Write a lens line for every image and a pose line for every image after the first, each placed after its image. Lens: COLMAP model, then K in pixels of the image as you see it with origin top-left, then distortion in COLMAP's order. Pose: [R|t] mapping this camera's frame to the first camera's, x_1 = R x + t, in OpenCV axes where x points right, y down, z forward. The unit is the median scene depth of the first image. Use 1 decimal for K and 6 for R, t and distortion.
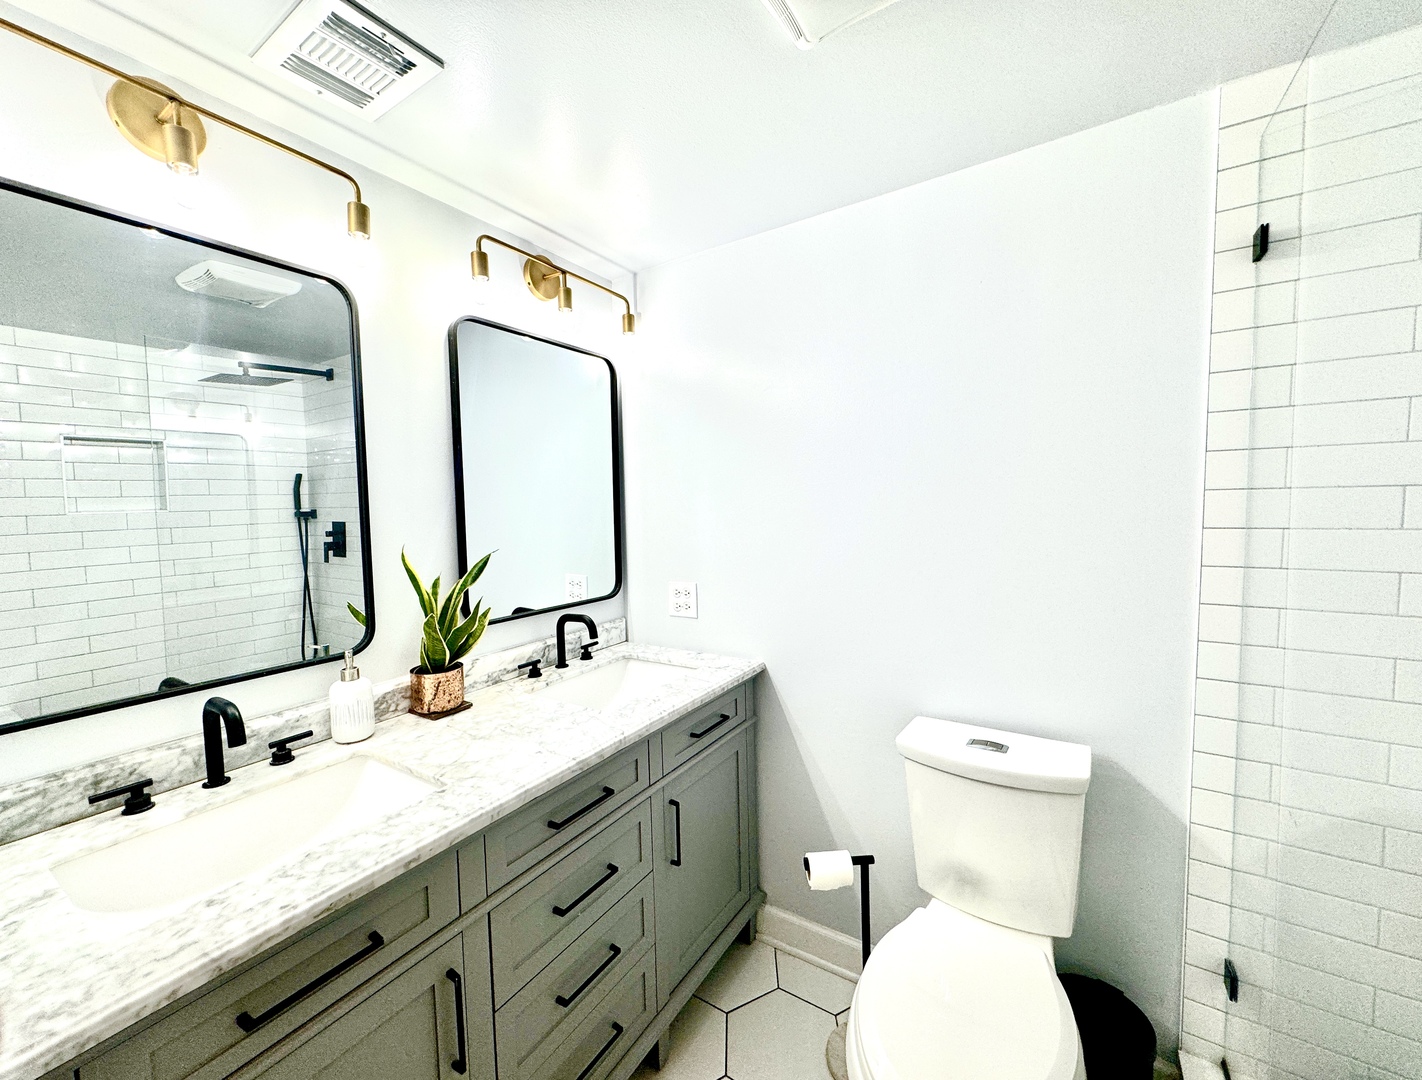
lens RADIAL K [[573.2, 0, 713.3], [0, 573.2, 537.9], [0, 0, 1]] dist [0.001419, 0.000239]
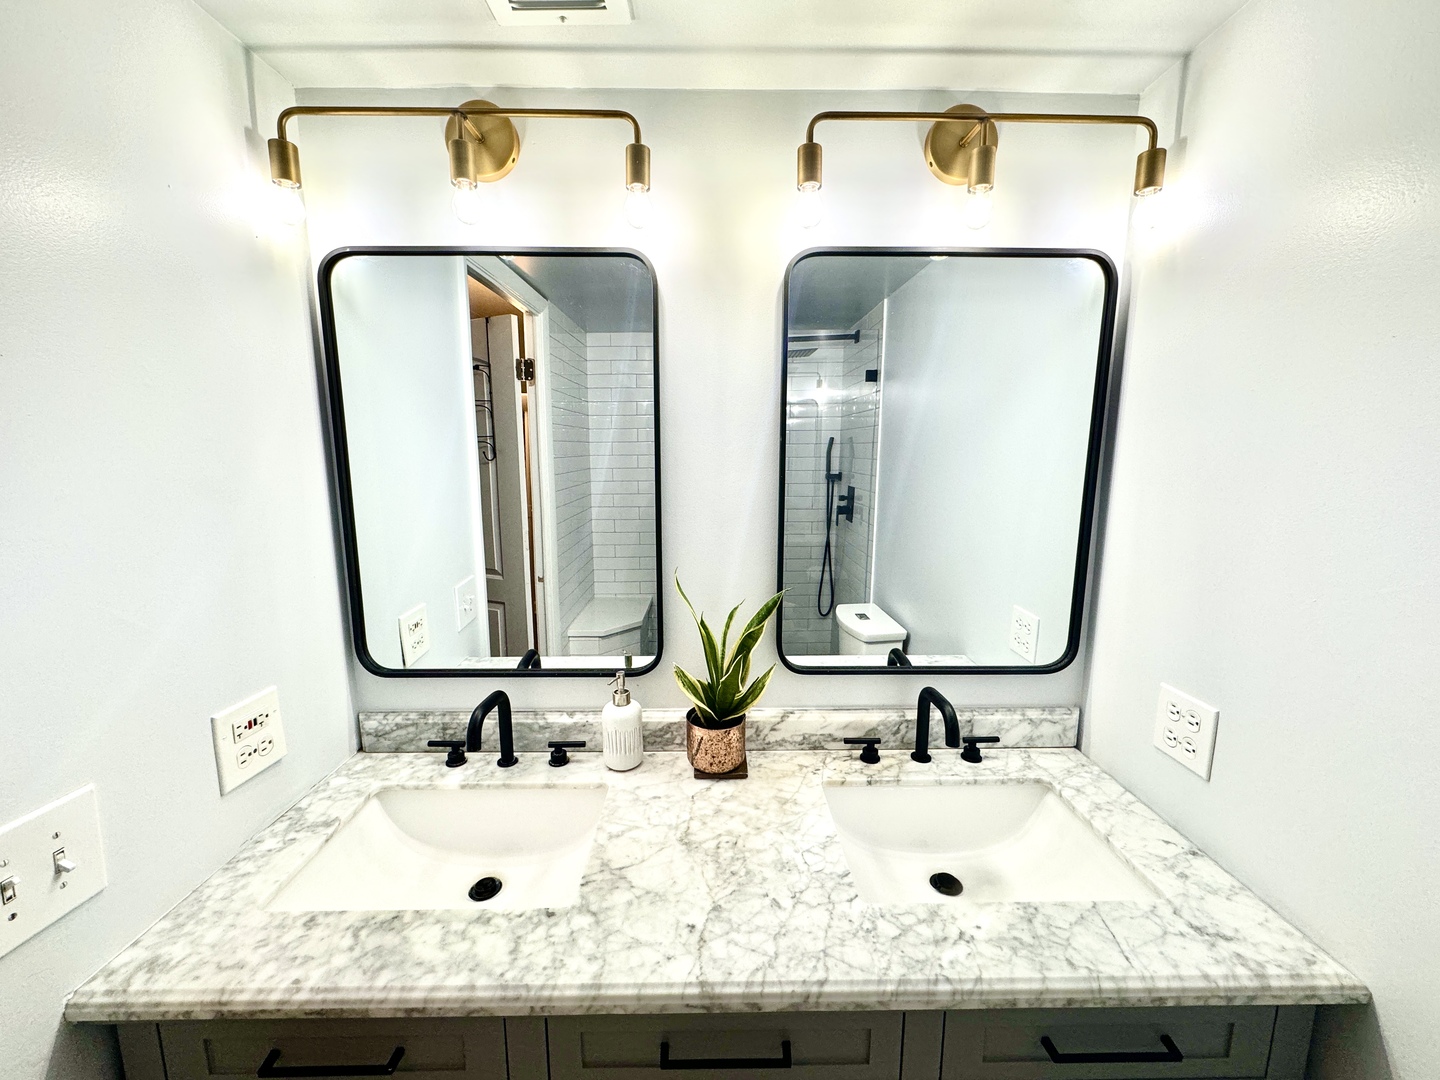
lens RADIAL K [[574.8, 0, 718.4], [0, 574.8, 541.5], [0, 0, 1]] dist [-0.000494, 0.000086]
pose [[0.540838, 0.155819, -0.826568, 0.154094], [-0.065358, 0.987505, 0.143394, -0.131651], [0.838583, -0.023530, 0.544265, 0.527758]]
